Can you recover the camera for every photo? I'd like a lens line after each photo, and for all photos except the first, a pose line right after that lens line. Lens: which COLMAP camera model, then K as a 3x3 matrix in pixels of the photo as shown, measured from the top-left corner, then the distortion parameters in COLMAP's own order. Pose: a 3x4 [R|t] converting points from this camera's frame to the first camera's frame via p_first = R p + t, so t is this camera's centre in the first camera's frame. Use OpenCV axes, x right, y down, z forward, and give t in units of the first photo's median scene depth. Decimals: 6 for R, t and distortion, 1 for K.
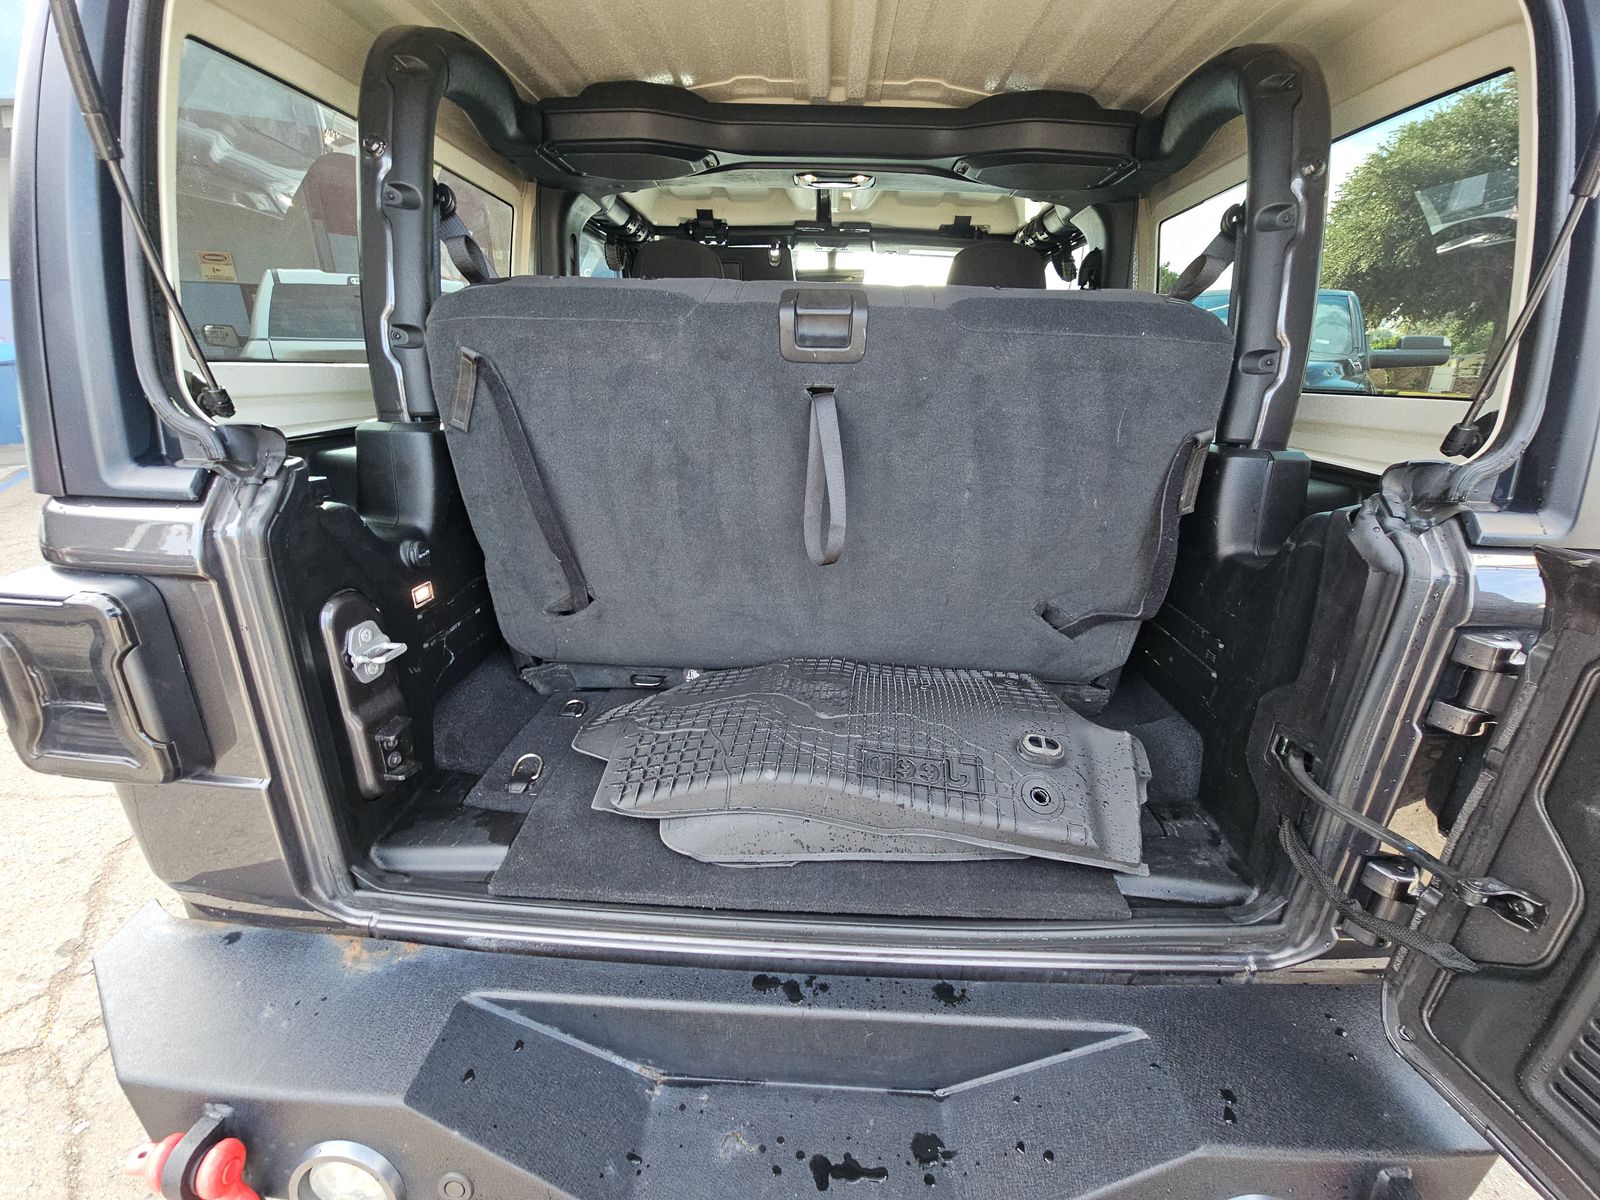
lens RADIAL K [[647.7, 0, 803.4], [0, 647.7, 606.9], [0, 0, 1]] dist [0.001876, -0.004992]
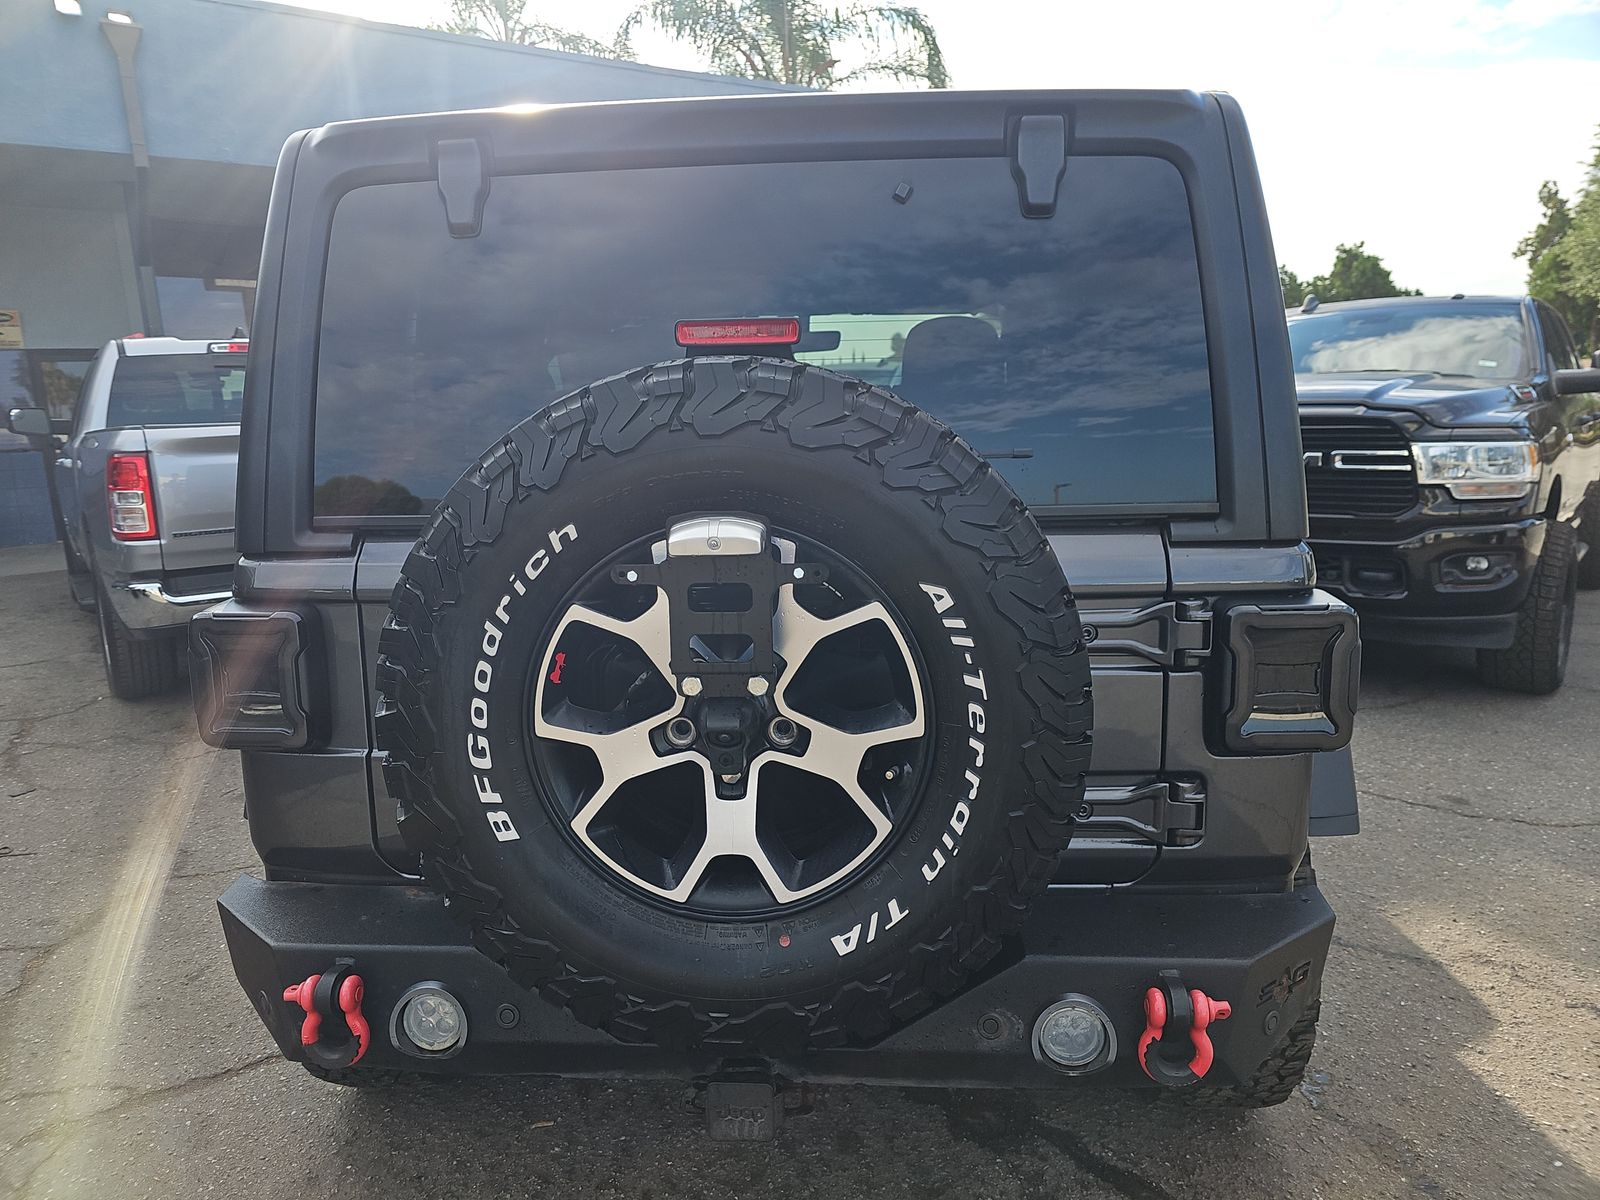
lens RADIAL K [[1084.2, 0, 792.1], [0, 1084.2, 595.5], [0, 0, 1]] dist [0.022247, -0.017435]
pose [[0.998203, -0.040042, -0.044577, 0.030307], [0.030534, 0.980012, -0.196580, 0.064198], [0.051558, 0.194866, 0.979474, -0.196940]]
